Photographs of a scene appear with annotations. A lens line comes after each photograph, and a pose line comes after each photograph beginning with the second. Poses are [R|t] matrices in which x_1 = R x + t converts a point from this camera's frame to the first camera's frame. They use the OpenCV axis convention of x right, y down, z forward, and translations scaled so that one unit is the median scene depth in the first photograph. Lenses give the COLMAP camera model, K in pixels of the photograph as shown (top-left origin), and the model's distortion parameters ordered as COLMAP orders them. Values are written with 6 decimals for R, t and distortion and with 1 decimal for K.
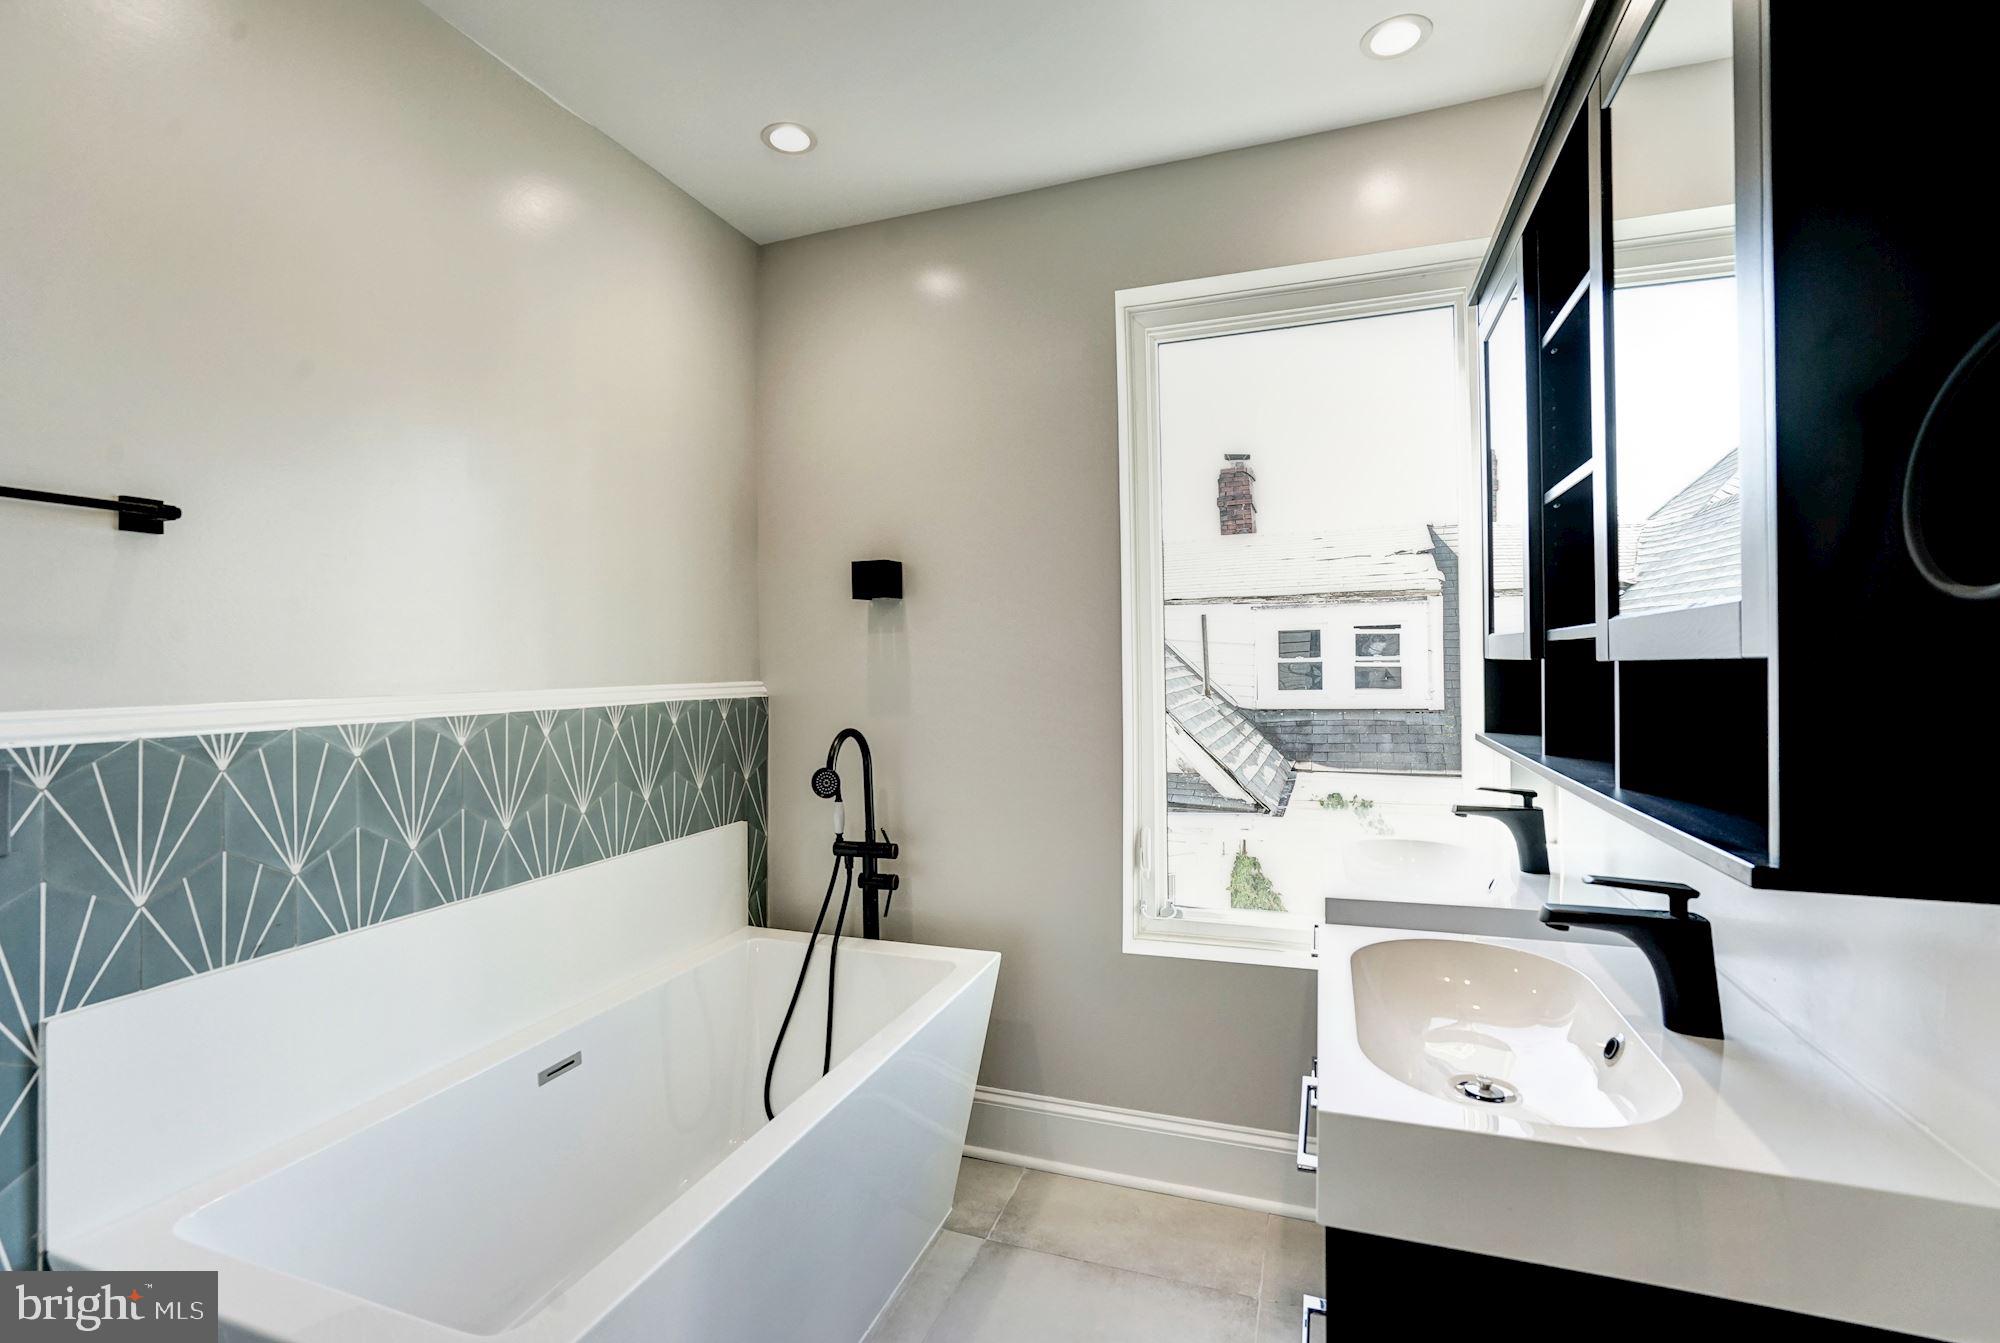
lens RADIAL K [[908.5, 0, 1000.4], [0, 908.5, 651.8], [0, 0, 1]] dist [-0.012282, 0.001792]
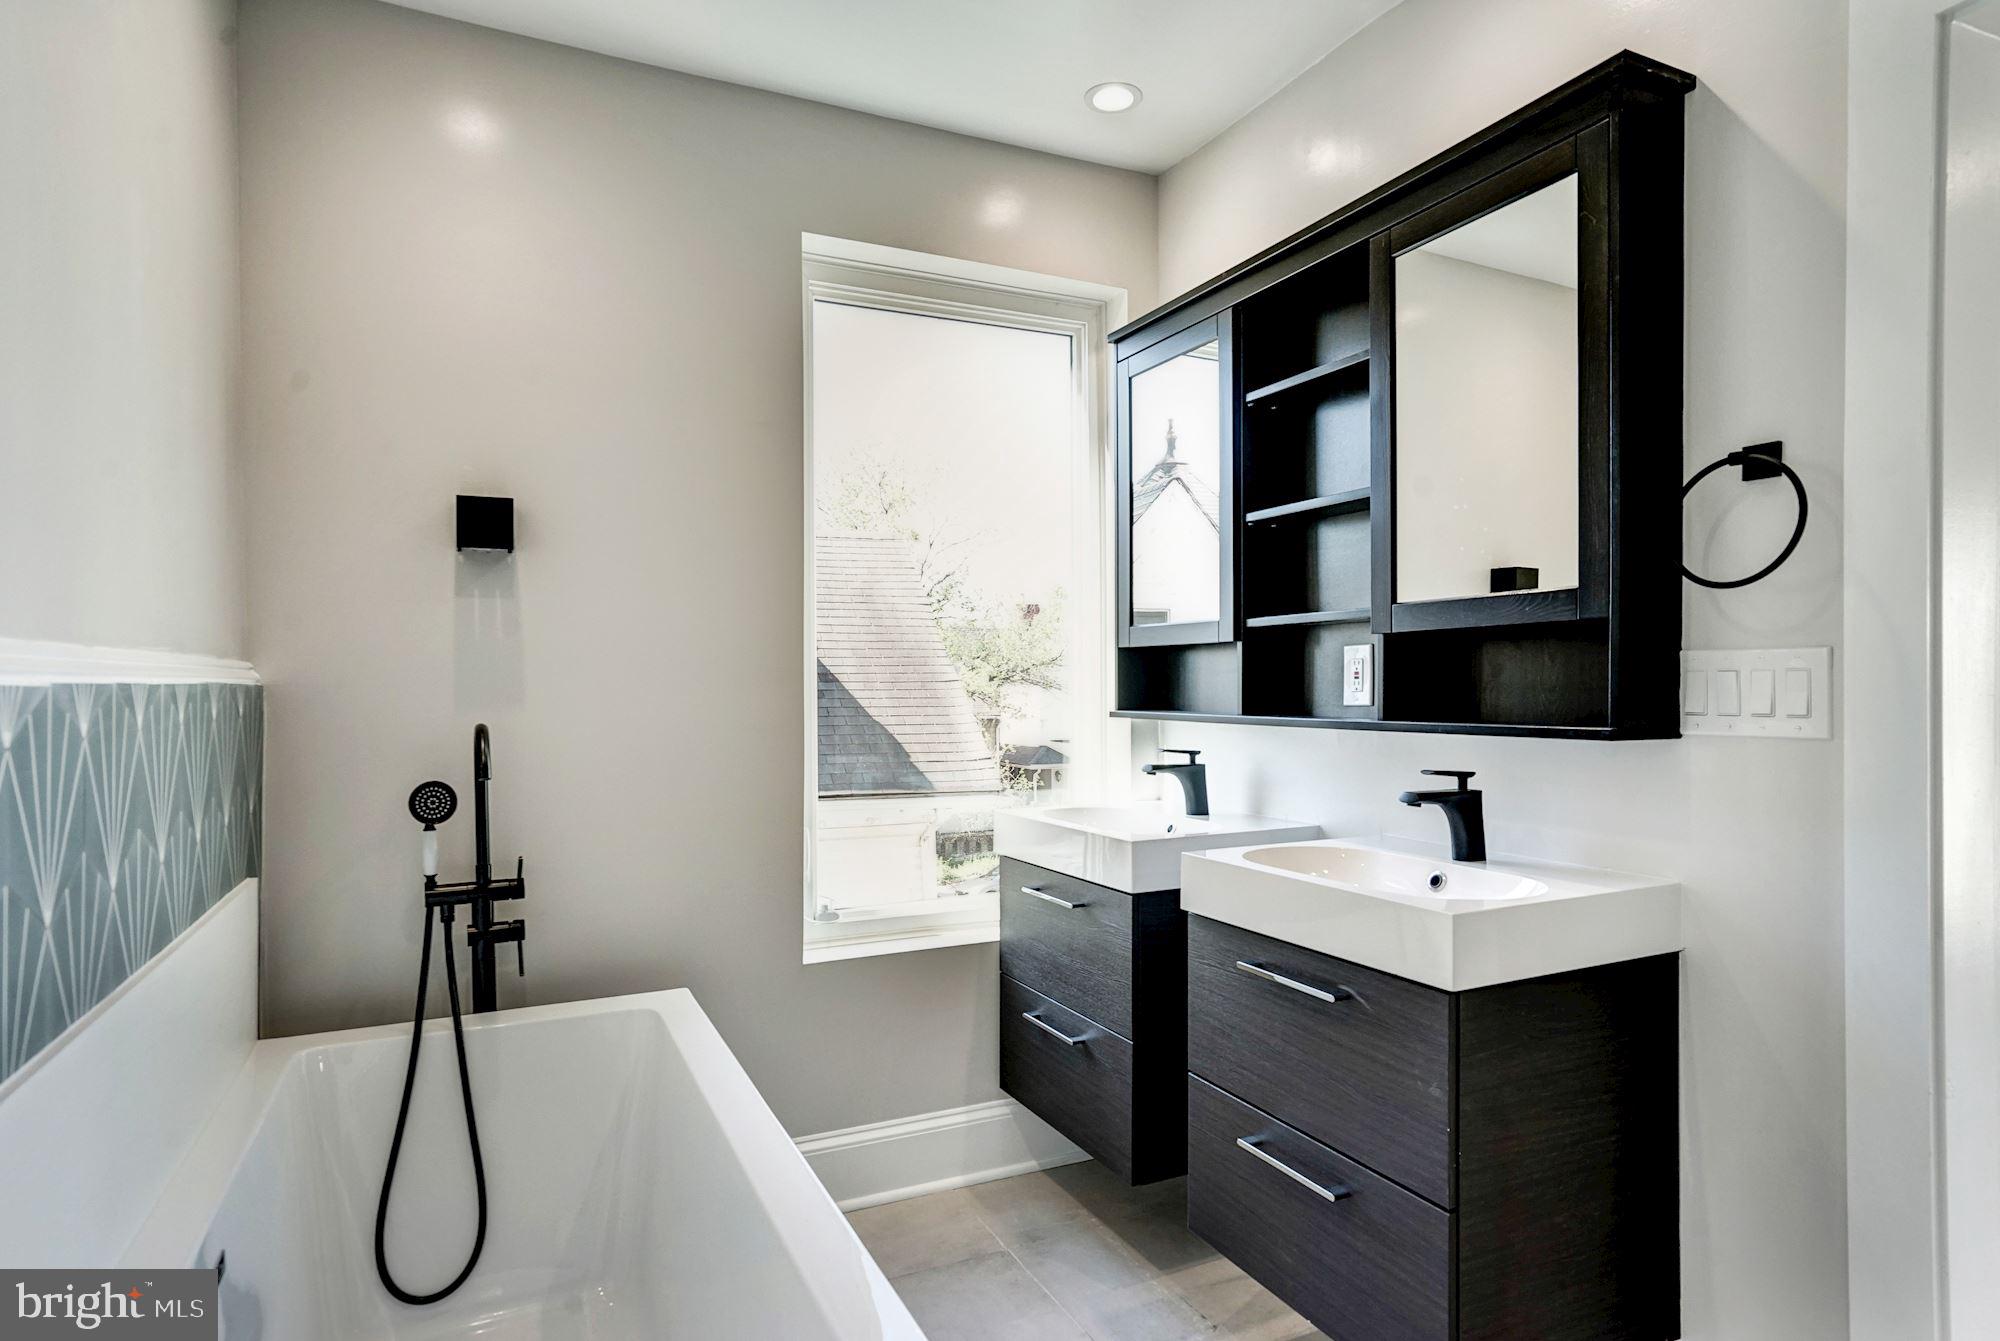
lens RADIAL K [[1087.6, 0, 997.7], [0, 1087.6, 686.5], [0, 0, 1]] dist [0.008454, 0.001197]
pose [[0.710811, 0.006554, 0.703353, -0.470944], [-0.010709, 0.999942, 0.001505, 0.047159], [-0.703302, -0.008602, 0.710839, 0.087282]]
